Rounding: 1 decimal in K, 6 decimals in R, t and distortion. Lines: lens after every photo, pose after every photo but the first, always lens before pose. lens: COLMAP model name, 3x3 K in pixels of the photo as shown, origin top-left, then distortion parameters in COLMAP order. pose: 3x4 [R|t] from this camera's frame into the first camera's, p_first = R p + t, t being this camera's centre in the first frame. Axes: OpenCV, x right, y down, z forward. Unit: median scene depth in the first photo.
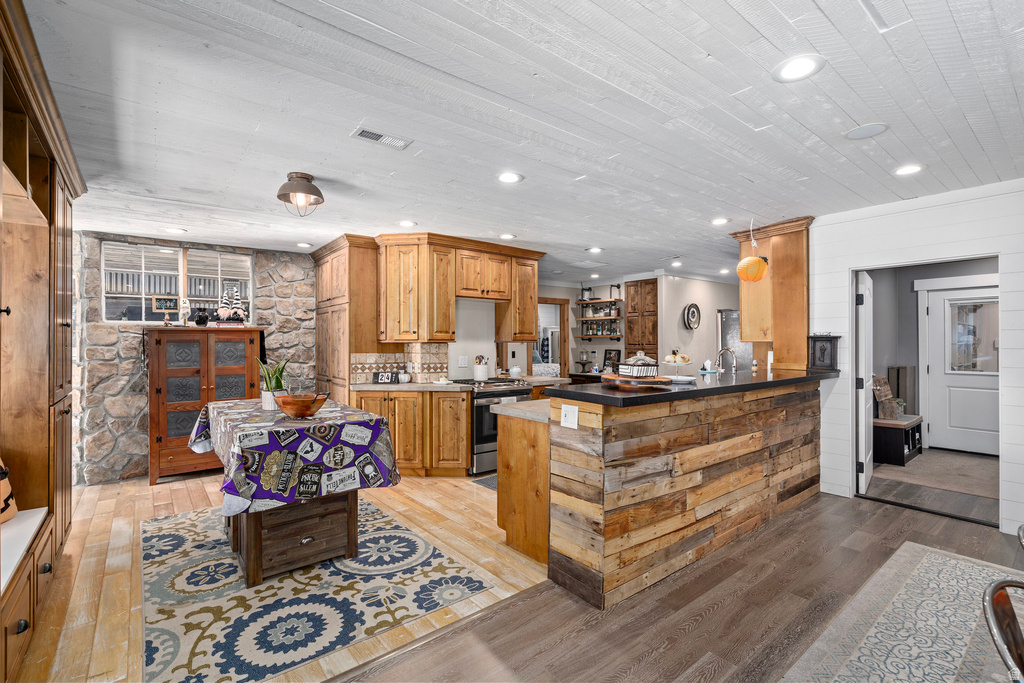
lens RADIAL K [[460.6, 0, 509.0], [0, 460.6, 340.1], [0, 0, 1]] dist [0.003372, 0.000284]
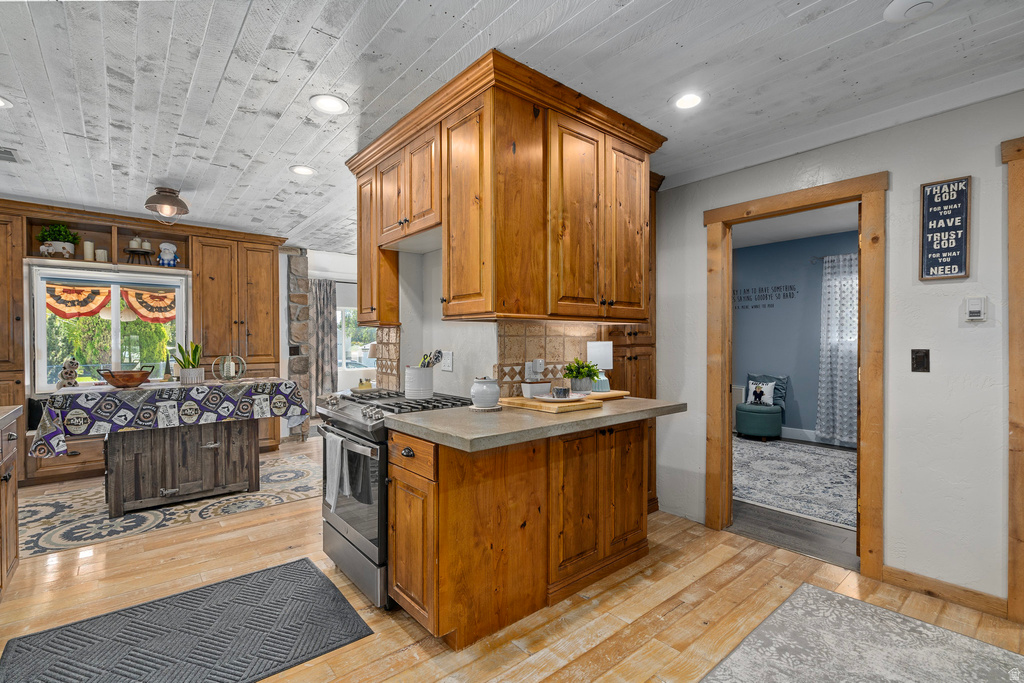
lens RADIAL K [[460.6, 0, 512.7], [0, 460.6, 350.1], [0, 0, 1]] dist [0.003372, 0.000284]
pose [[0.021110, 0.004142, -0.999769, 0.781896], [0.002667, 0.999988, 0.004200, 0.057562], [0.999774, -0.002755, 0.021098, 1.896575]]
